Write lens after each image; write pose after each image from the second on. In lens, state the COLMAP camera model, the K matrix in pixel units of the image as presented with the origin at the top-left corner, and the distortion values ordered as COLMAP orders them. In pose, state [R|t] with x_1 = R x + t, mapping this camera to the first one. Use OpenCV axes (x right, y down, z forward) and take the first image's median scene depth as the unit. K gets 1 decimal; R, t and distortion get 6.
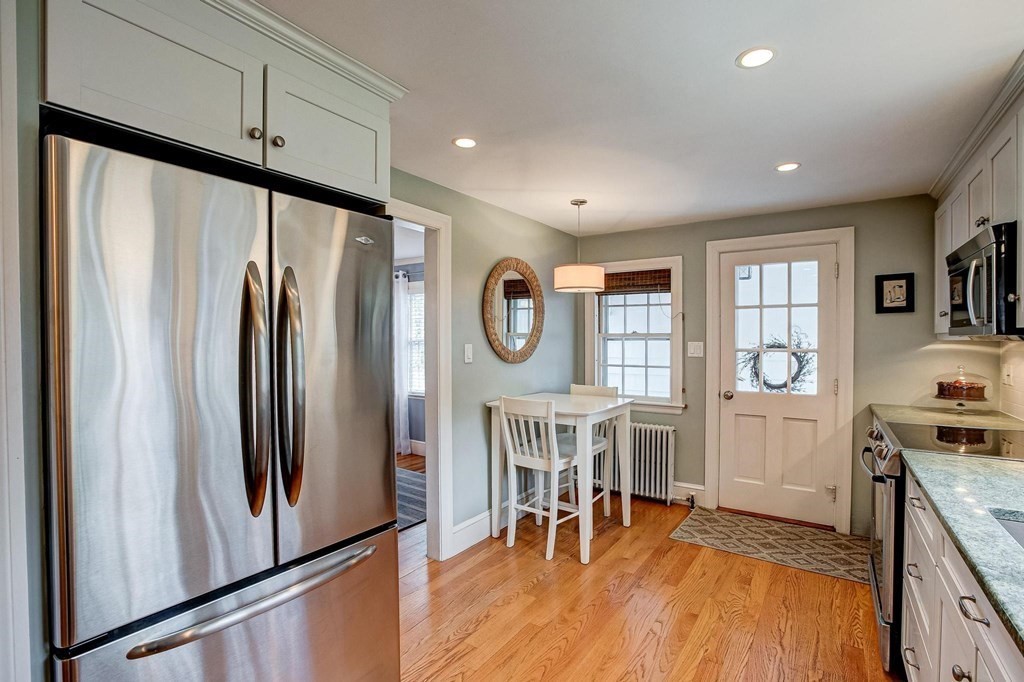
lens RADIAL K [[475.7, 0, 513.3], [0, 475.7, 345.4], [0, 0, 1]] dist [-0.040460, 0.011014]
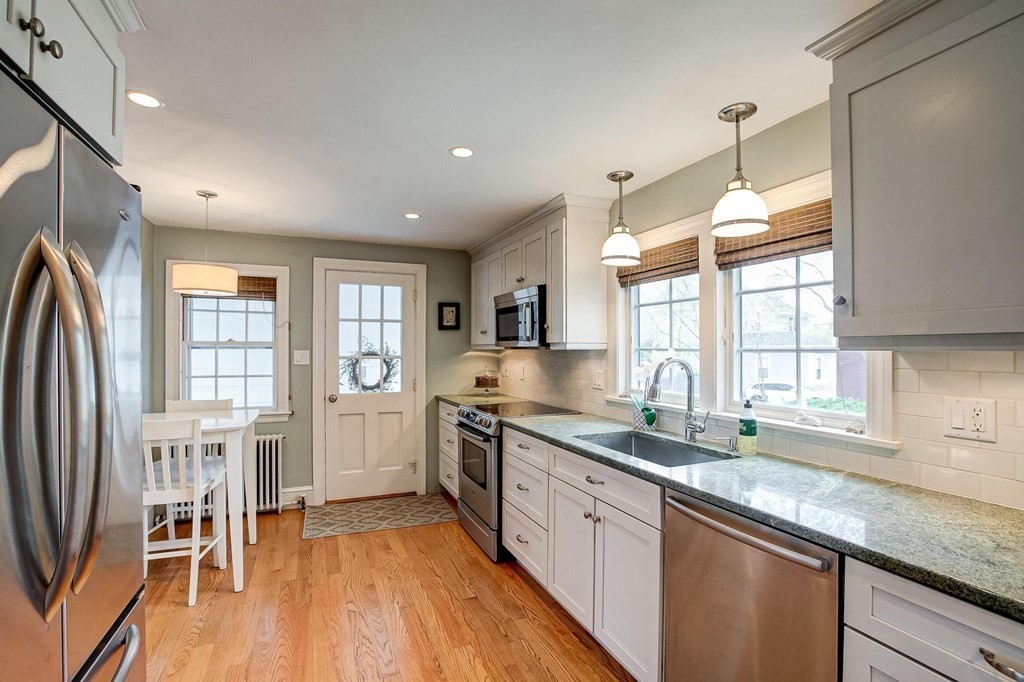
lens RADIAL K [[475.7, 0, 515.2], [0, 475.7, 343.9], [0, 0, 1]] dist [-0.040460, 0.011014]
pose [[0.541726, 0.010402, 0.840491, -0.283076], [0.007294, 0.999828, -0.017075, -0.000538], [-0.840524, 0.015381, 0.541556, 0.039661]]
